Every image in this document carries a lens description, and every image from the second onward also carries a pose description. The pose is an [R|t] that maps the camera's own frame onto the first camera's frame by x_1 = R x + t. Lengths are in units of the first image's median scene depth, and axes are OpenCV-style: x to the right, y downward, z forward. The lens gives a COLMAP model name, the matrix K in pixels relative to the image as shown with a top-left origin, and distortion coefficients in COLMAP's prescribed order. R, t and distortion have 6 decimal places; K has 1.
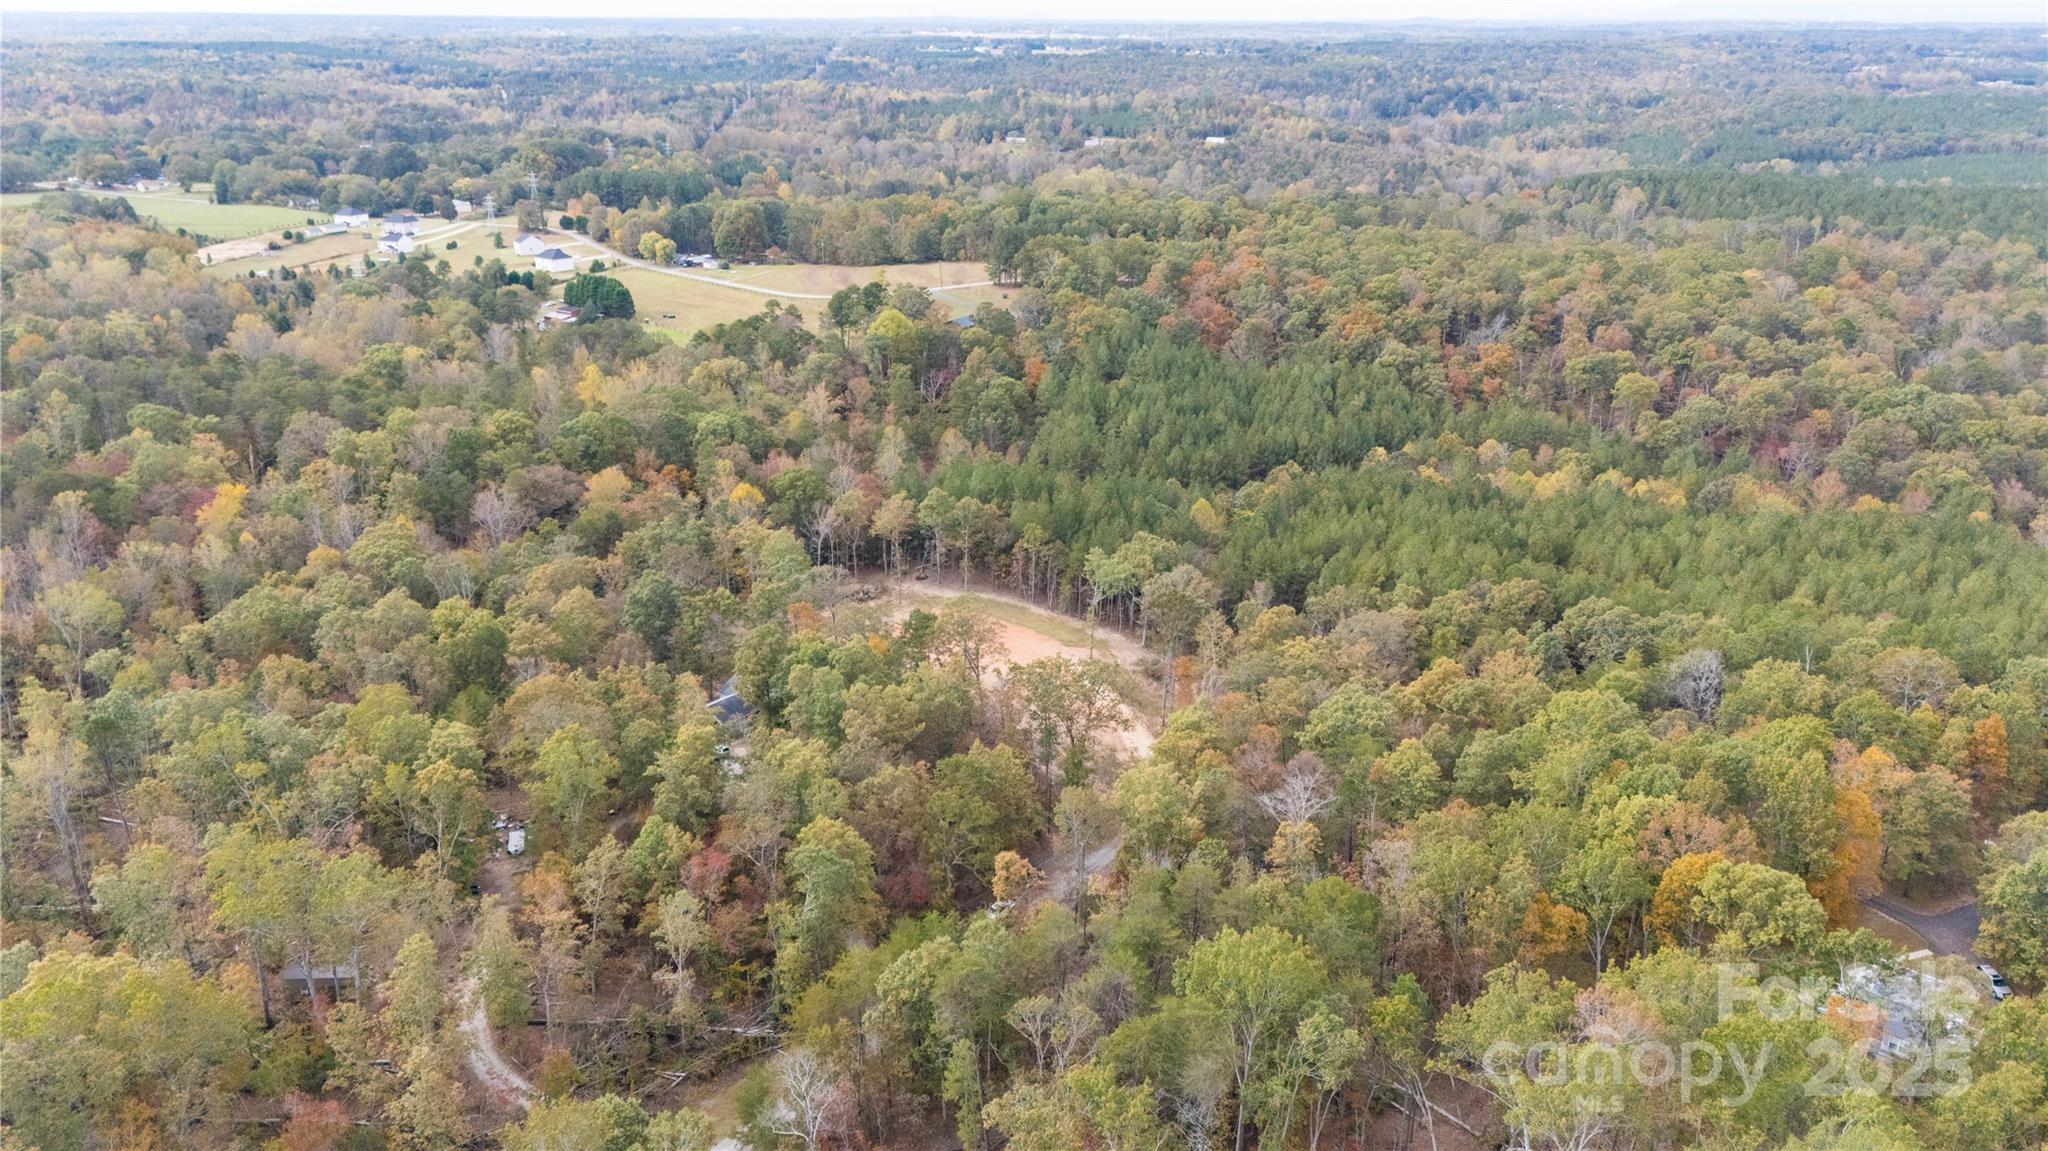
lens RADIAL K [[1532.9, 0, 1018.7], [0, 1532.9, 571.1], [0, 0, 1]] dist [0.194202, -0.415103]
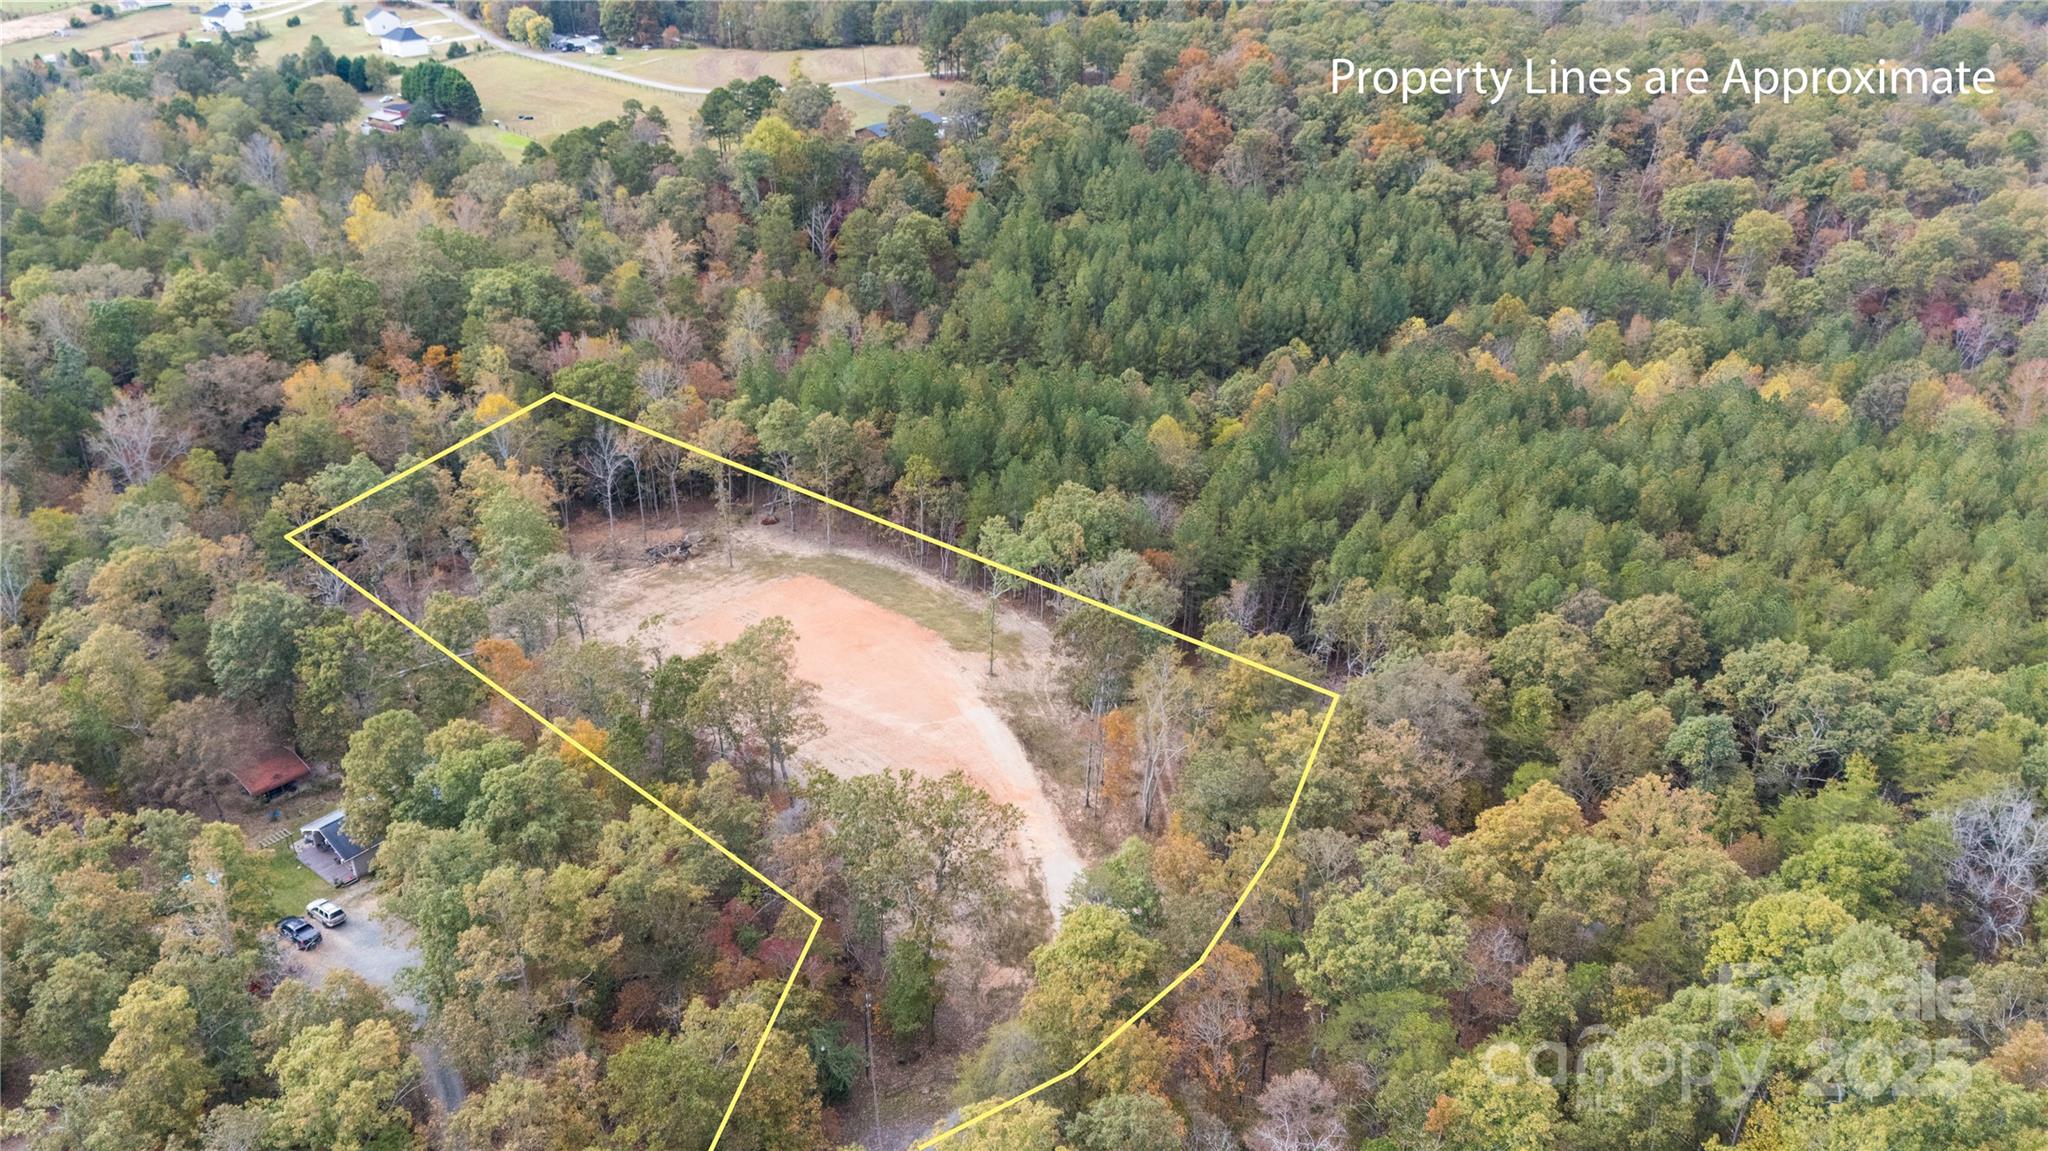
lens RADIAL K [[1503.4, 0, 1028.2], [0, 1503.4, 569.7], [0, 0, 1]] dist [0.090004, -0.089622]
pose [[0.999999, 0.001438, 0.000579, 0.044568], [-0.001505, 0.990213, 0.139556, -0.057001], [-0.000372, -0.139556, 0.990214, 0.248918]]
